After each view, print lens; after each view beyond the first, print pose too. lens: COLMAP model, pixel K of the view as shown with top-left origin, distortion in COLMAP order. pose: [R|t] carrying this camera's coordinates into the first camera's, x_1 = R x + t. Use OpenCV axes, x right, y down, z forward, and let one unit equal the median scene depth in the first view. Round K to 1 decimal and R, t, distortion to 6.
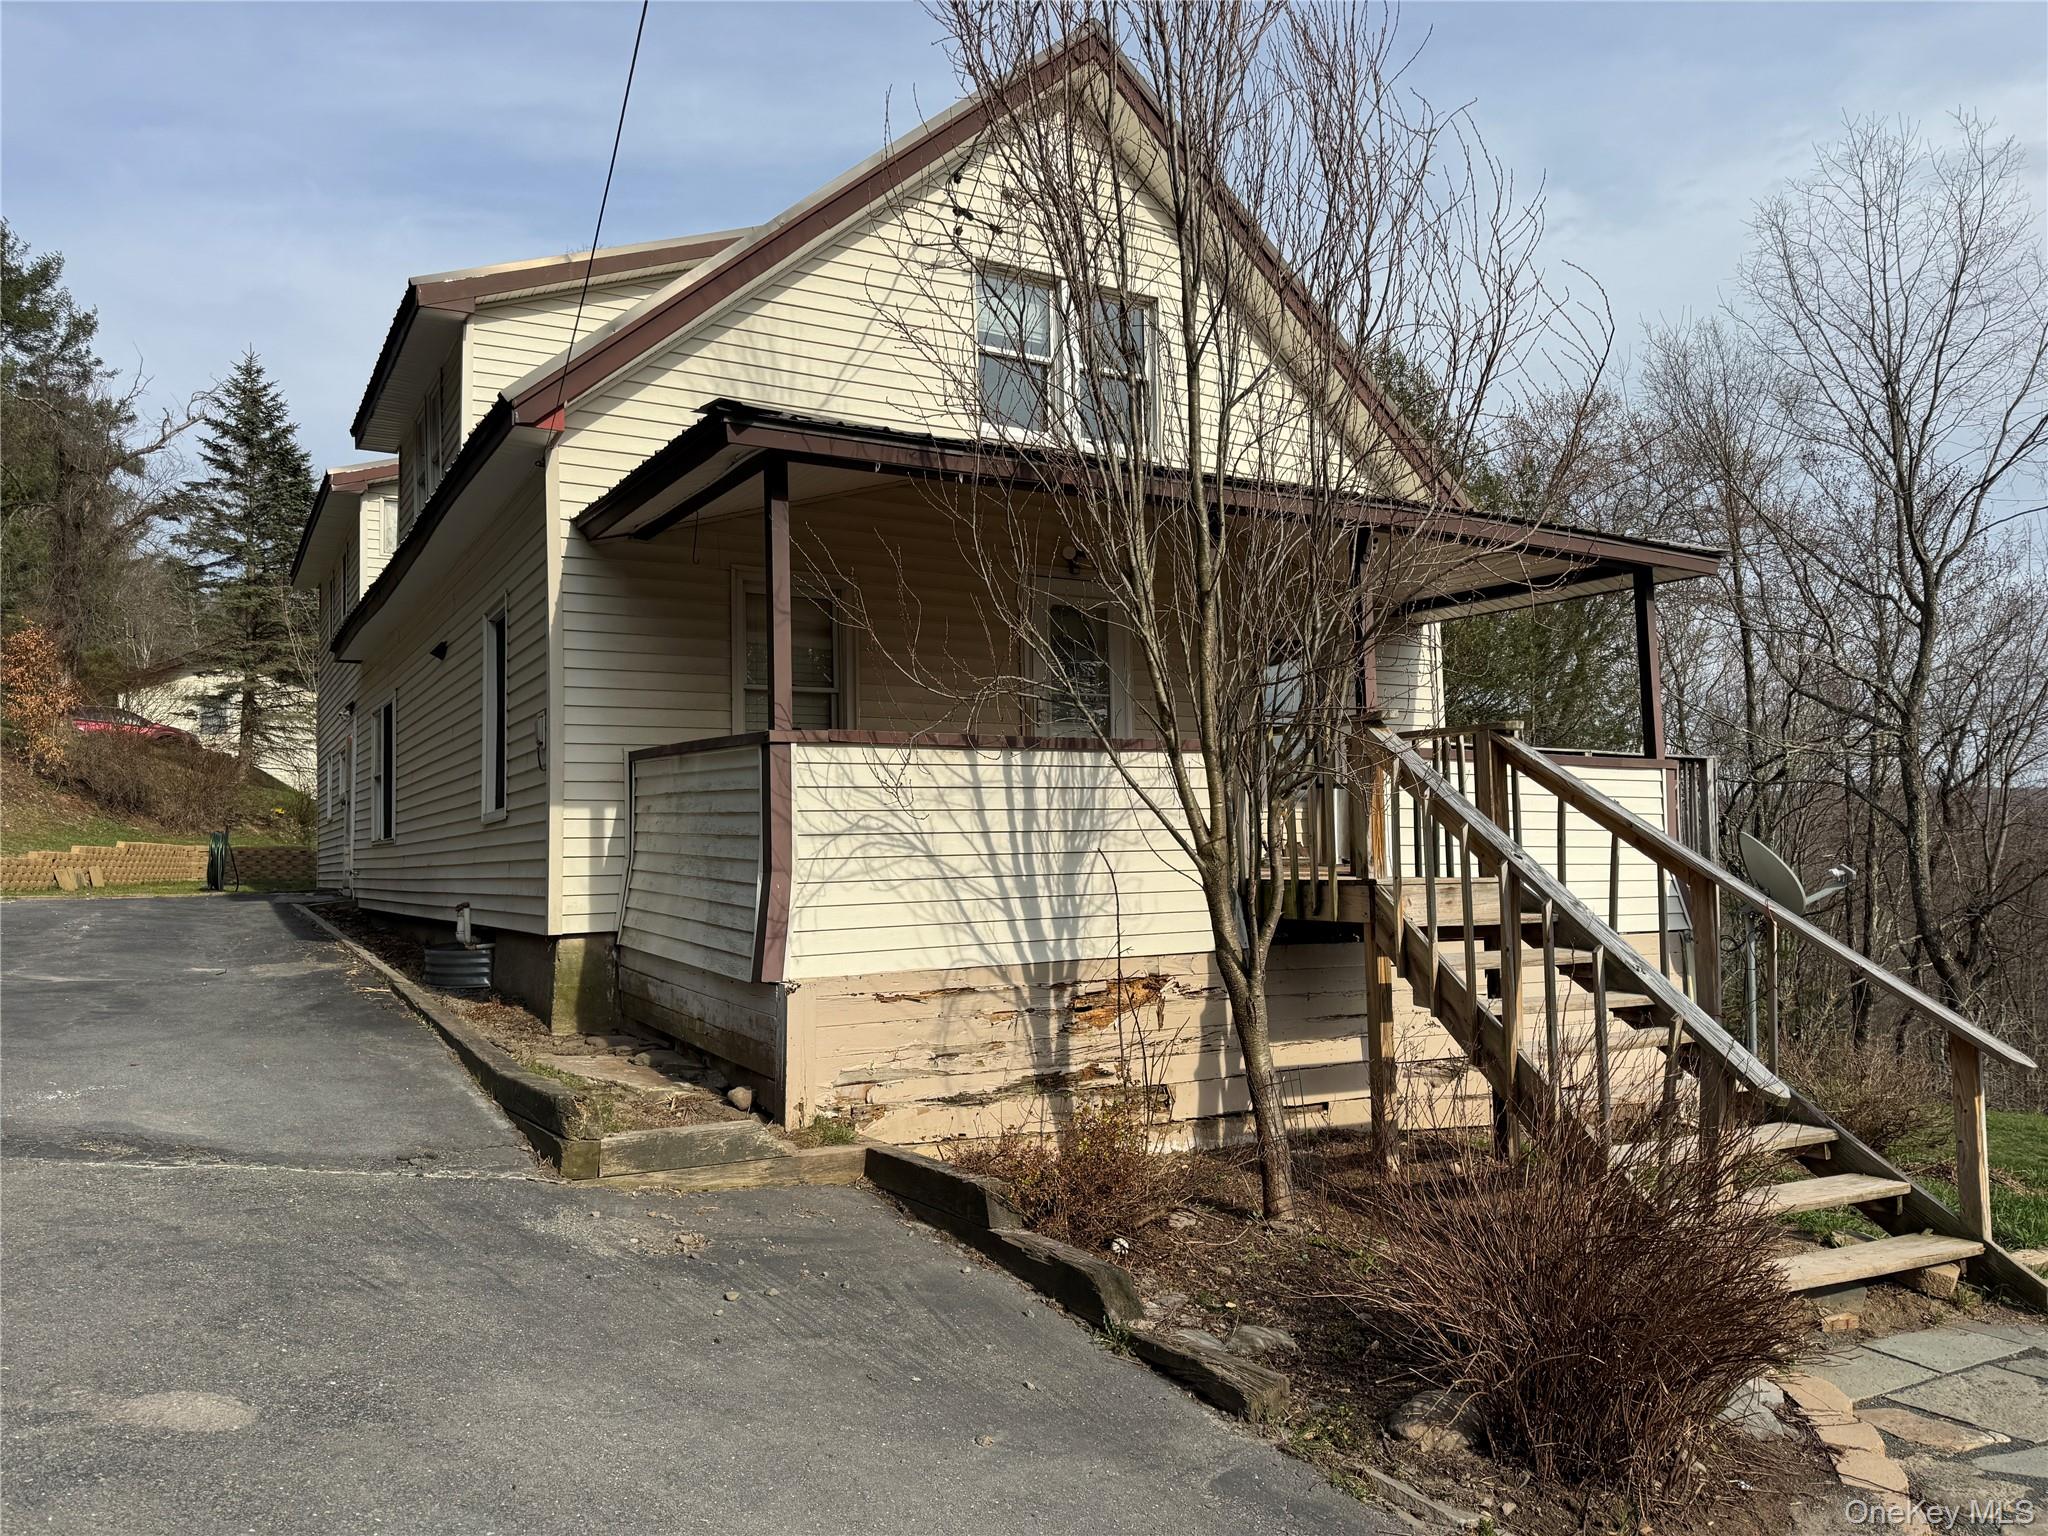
lens RADIAL K [[1448.6, 0, 1026.0], [0, 1448.6, 770.1], [0, 0, 1]] dist [0.000083, -0.000221]
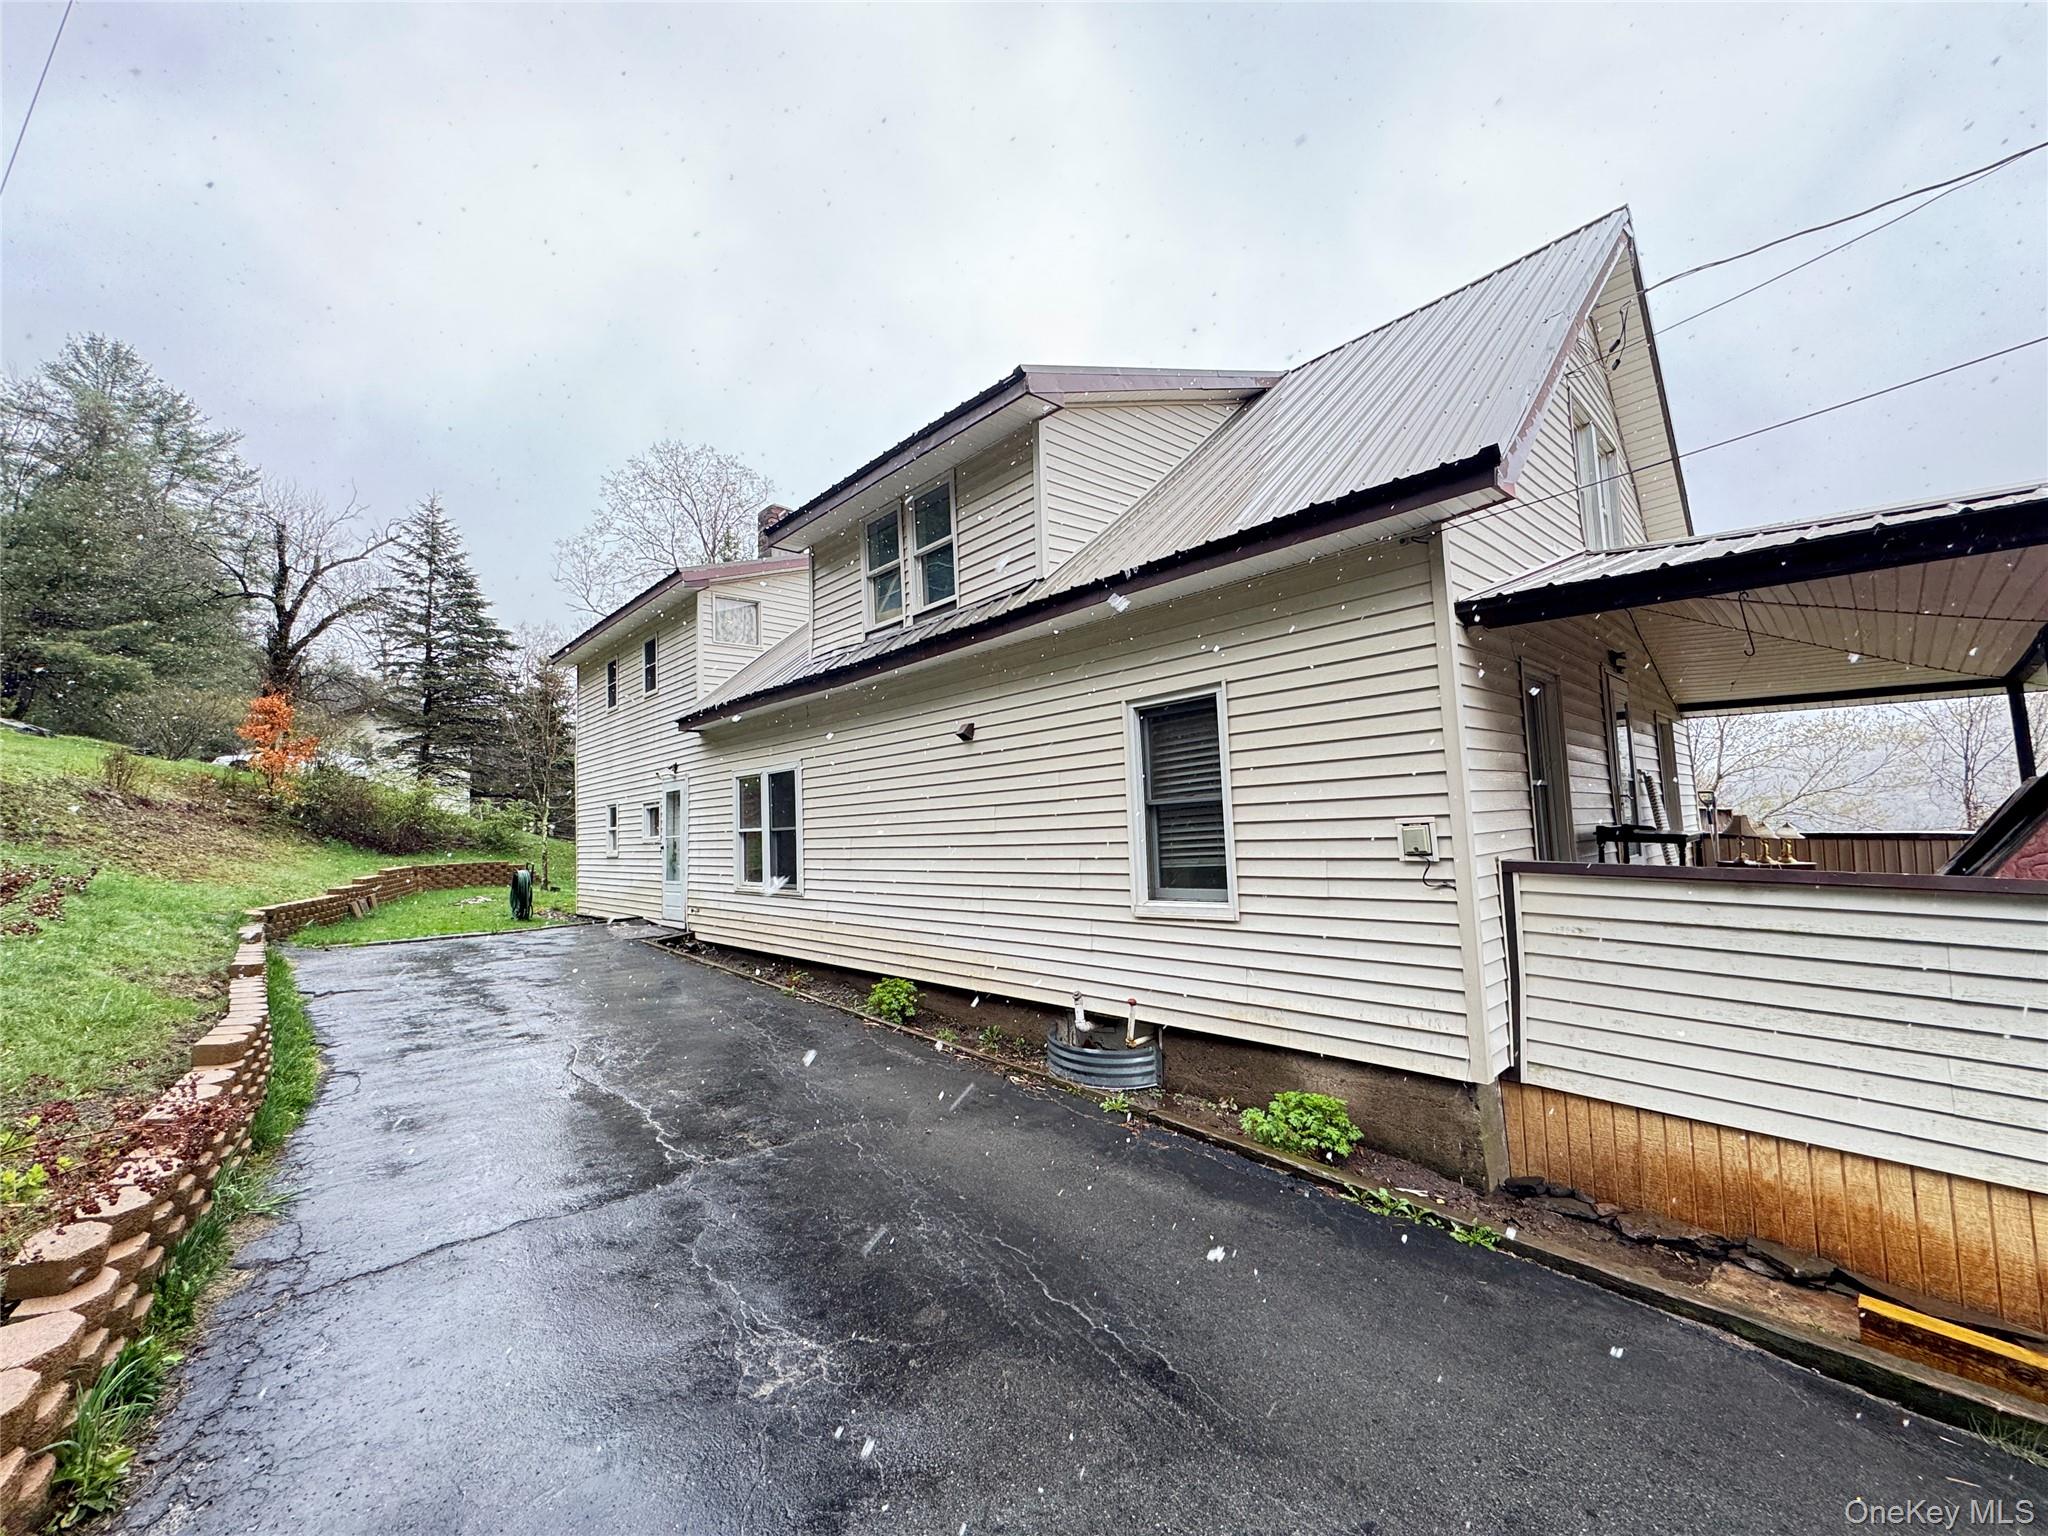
lens RADIAL K [[820.0, 0, 1019.4], [0, 820.0, 768.1], [0, 0, 1]] dist [-0.004229, 0.000662]
pose [[0.978898, -0.003426, 0.204320, -0.146930], [0.006219, 0.999896, -0.013032, -0.014523], [-0.204254, 0.014027, 0.978817, 0.124111]]
